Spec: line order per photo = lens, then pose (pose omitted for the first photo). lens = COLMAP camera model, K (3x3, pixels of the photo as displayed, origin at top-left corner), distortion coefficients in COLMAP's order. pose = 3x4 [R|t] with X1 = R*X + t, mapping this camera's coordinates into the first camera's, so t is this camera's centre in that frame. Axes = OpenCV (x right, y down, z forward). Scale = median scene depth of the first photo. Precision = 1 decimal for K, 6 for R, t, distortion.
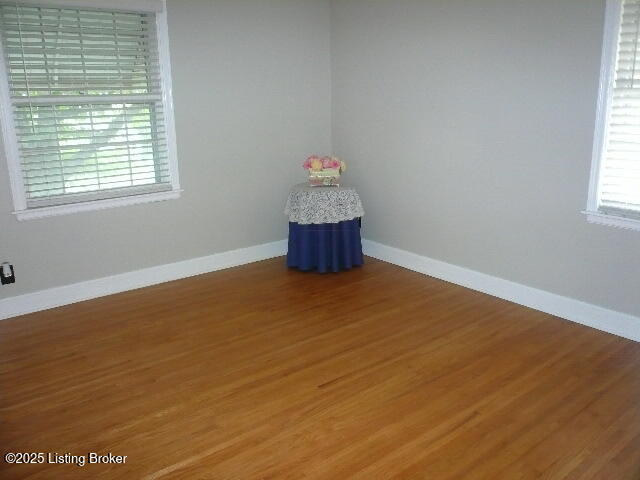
lens RADIAL K [[536.7, 0, 326.4], [0, 536.7, 242.5], [0, 0, 1]] dist [-0.116301, 0.086288]
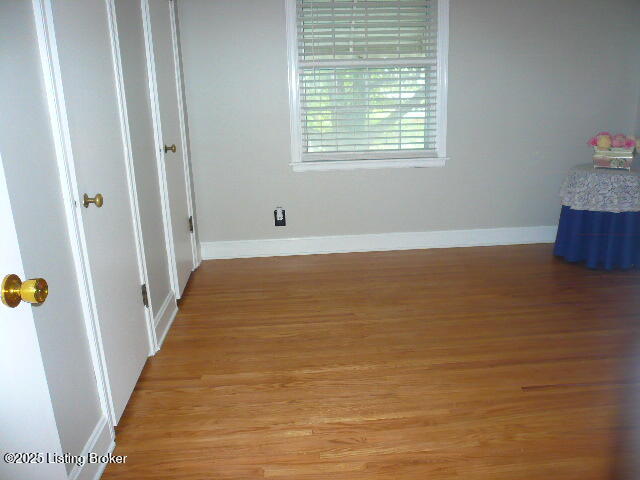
lens RADIAL K [[536.7, 0, 325.5], [0, 536.7, 243.6], [0, 0, 1]] dist [-0.116301, 0.086288]
pose [[0.824071, 0.159020, -0.543709, 0.107234], [-0.134467, 0.987270, 0.084946, 0.003540], [0.550296, 0.003110, 0.834964, 0.067980]]
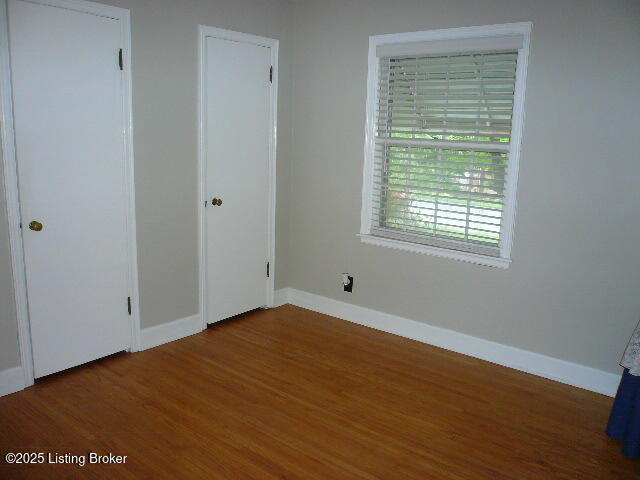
lens RADIAL K [[536.7, 0, 325.5], [0, 536.7, 237.1], [0, 0, 1]] dist [-0.116301, 0.086288]
pose [[0.230730, 0.201997, -0.951820, 0.466034], [-0.301203, 0.944993, 0.127533, -0.163952], [0.925224, 0.257266, 0.278880, 0.543320]]
